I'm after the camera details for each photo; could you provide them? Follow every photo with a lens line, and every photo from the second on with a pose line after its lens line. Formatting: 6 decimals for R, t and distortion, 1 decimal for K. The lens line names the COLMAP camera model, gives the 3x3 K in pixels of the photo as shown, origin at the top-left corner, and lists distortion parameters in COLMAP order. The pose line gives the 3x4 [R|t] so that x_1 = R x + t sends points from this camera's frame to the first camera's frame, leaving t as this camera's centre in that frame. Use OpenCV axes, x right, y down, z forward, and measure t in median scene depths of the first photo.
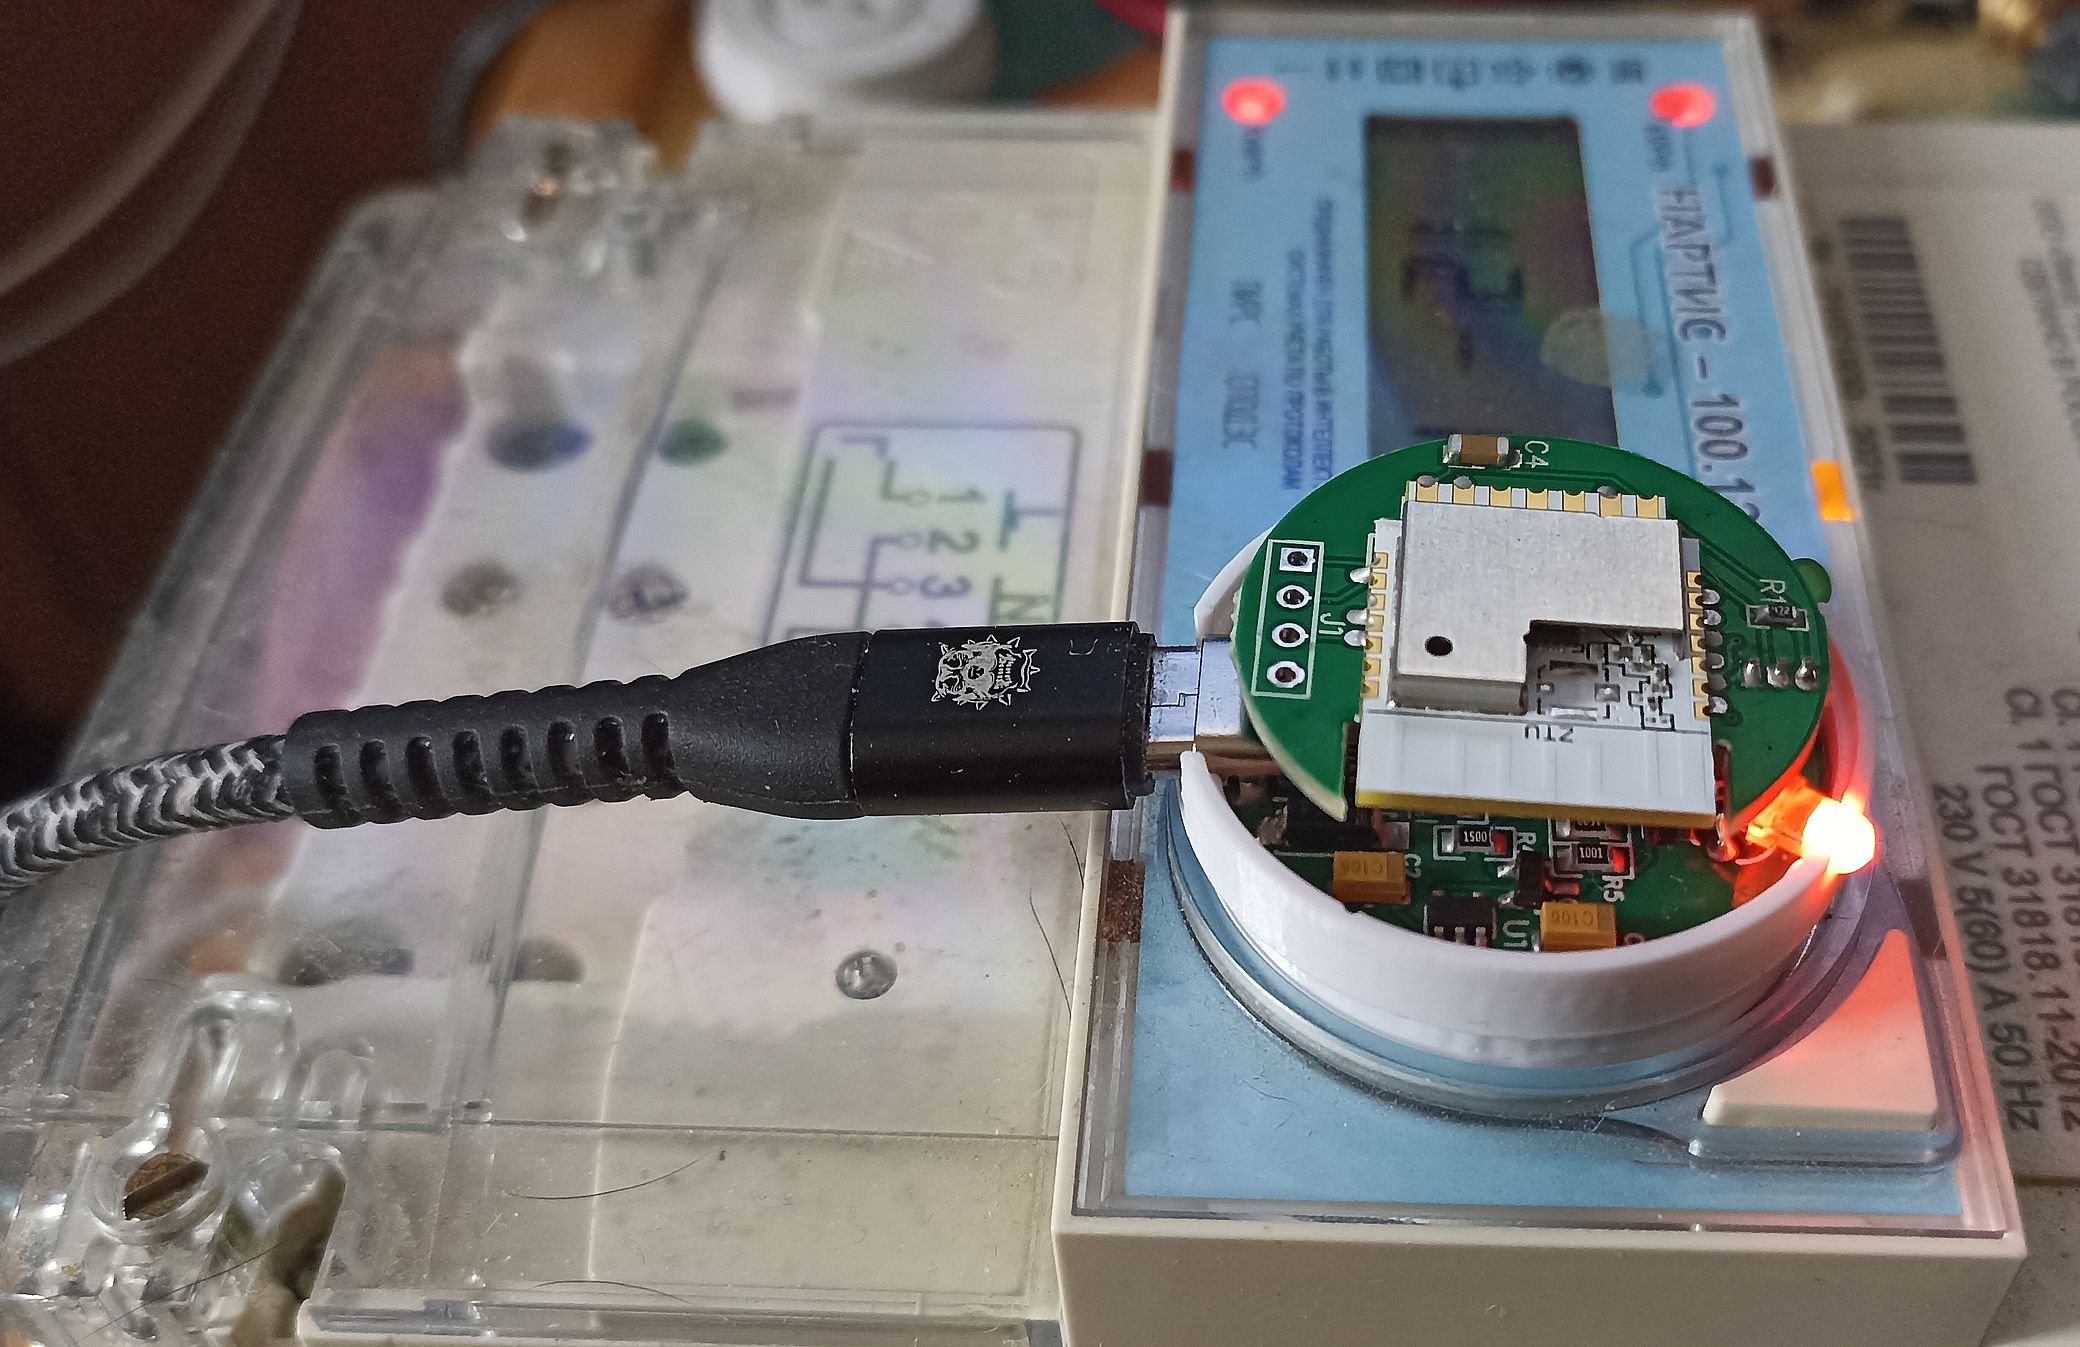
lens RADIAL K [[2283.7, 0, 1040.0], [0, 2283.7, 673.5], [0, 0, 1]] dist [0.001950, -0.008852]
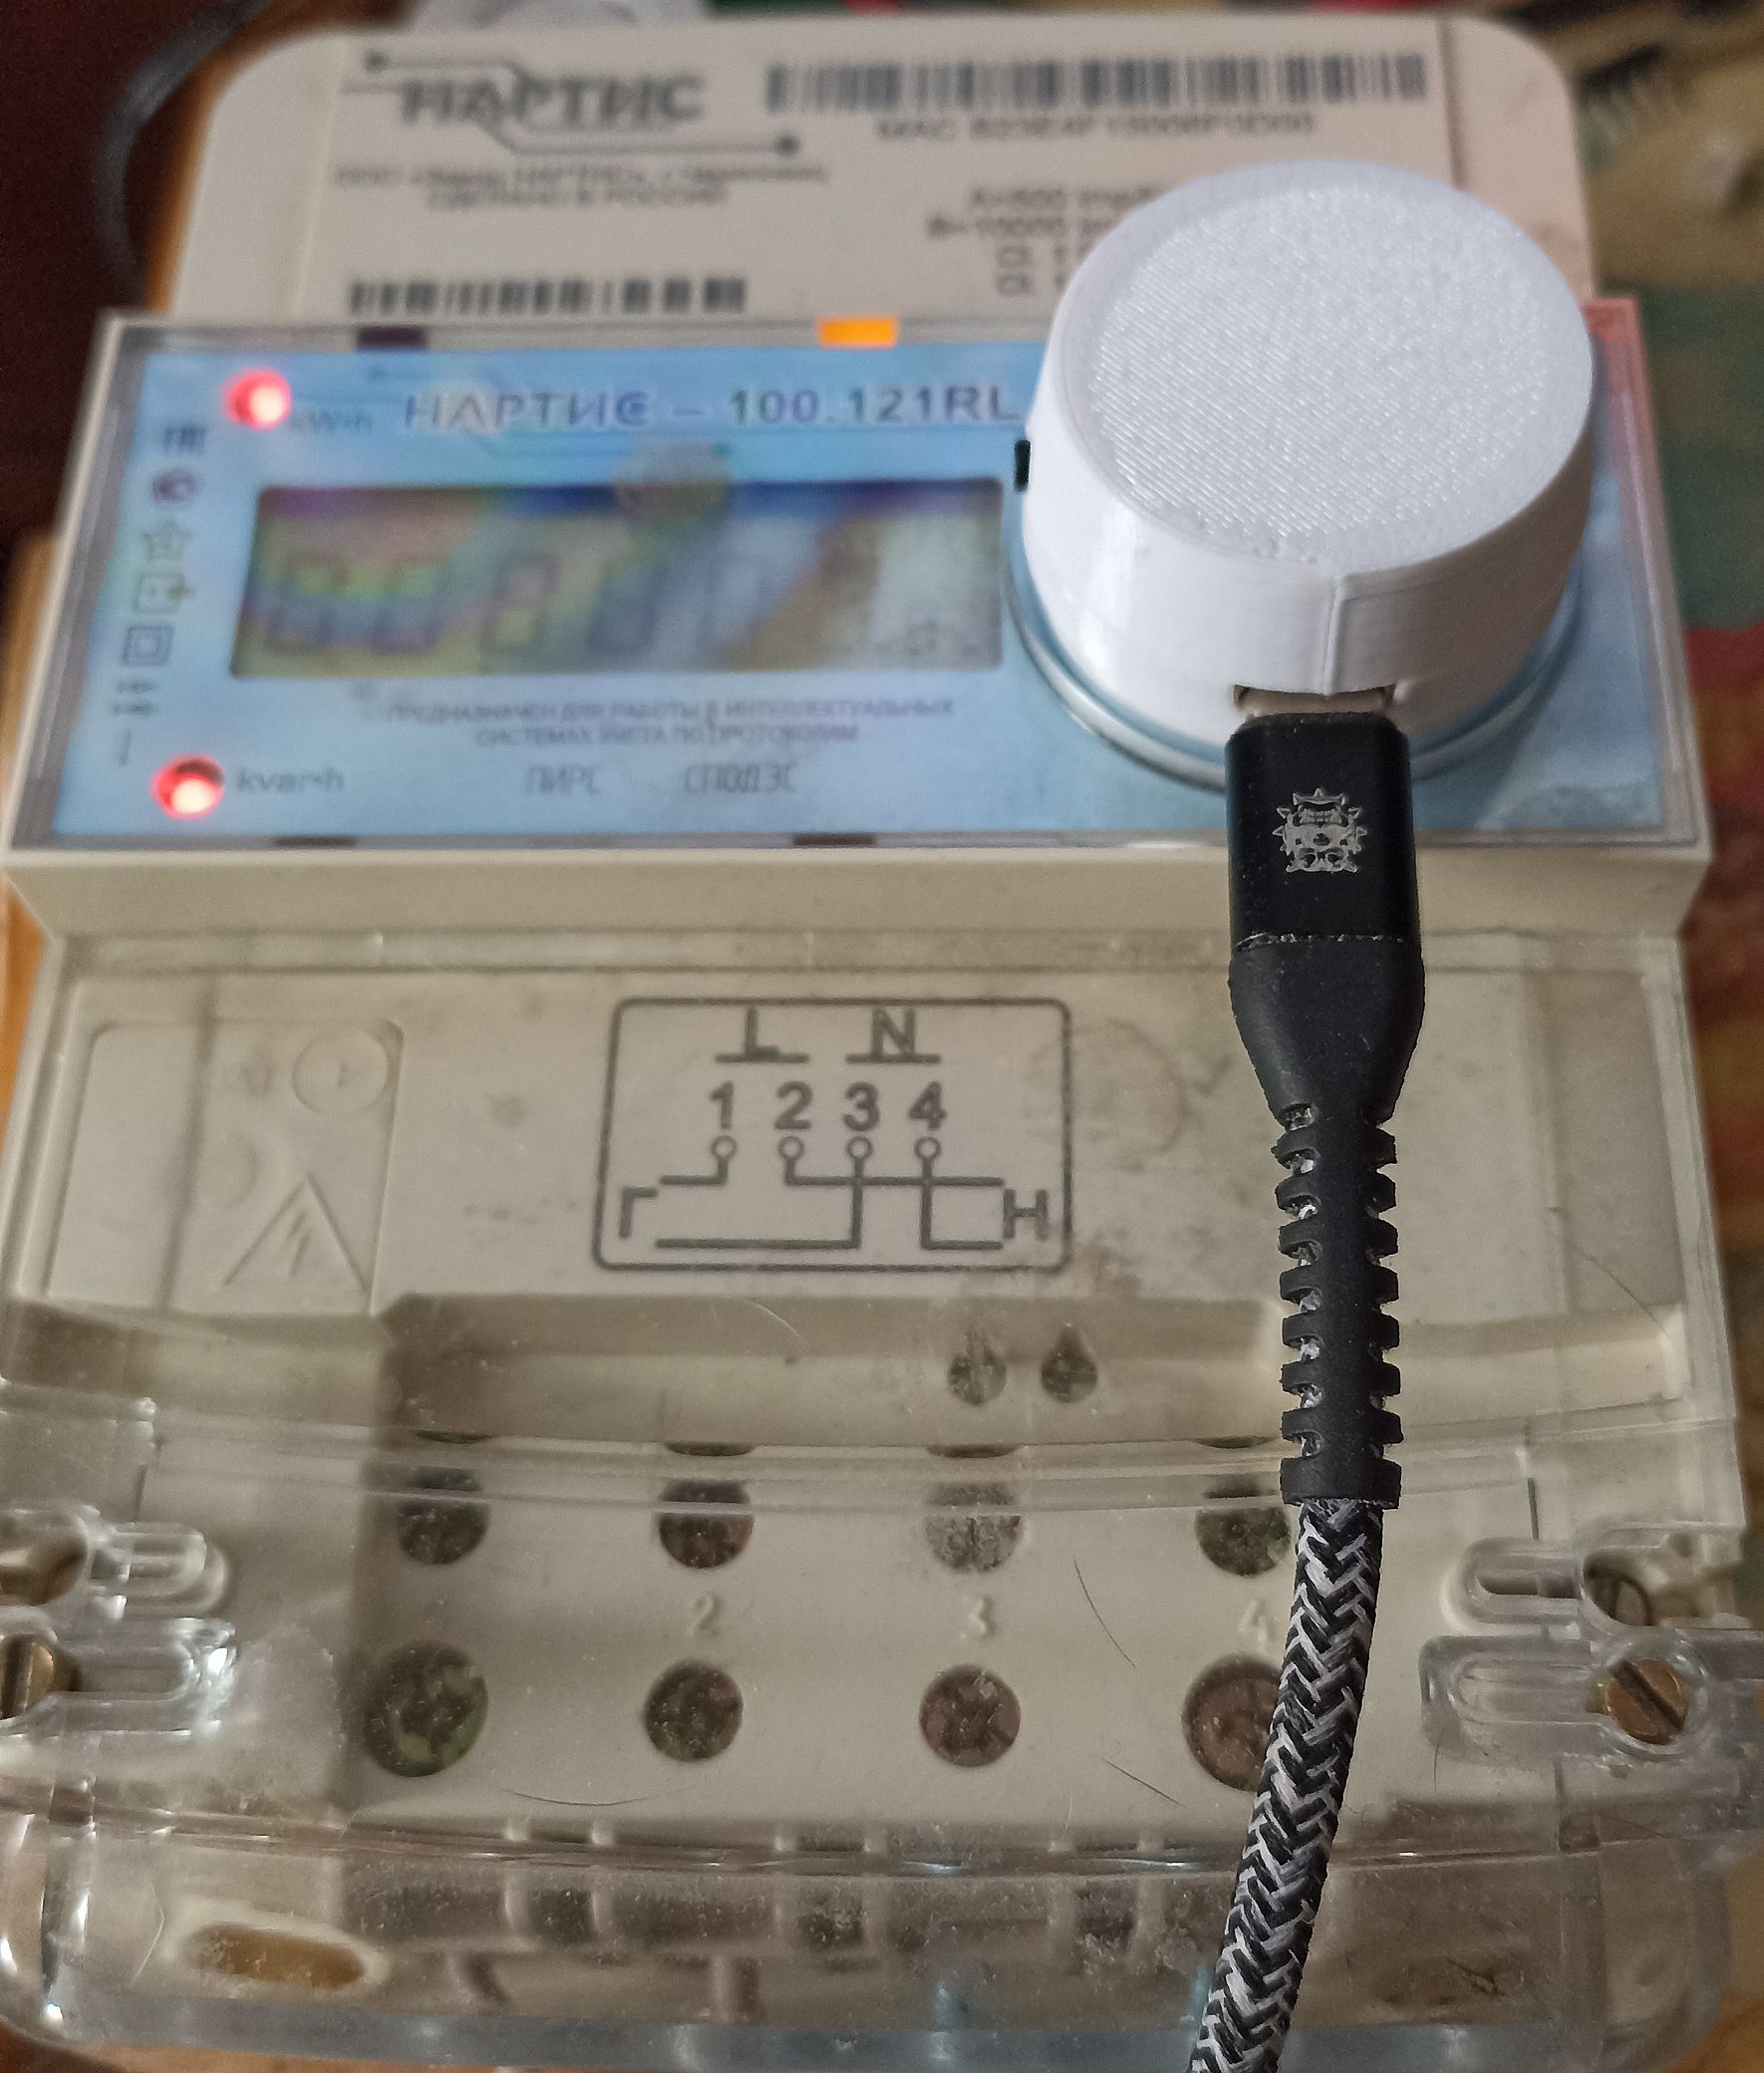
lens RADIAL K [[2961.7, 0, 882.0], [0, 2961.7, 1036.5], [0, 0, 1]] dist [0.005428, 0.016913]
pose [[-0.059359, -0.858436, 0.509475, -0.644971], [0.765132, 0.288670, 0.575537, -0.749650], [-0.641132, 0.423979, 0.639681, 0.178301]]
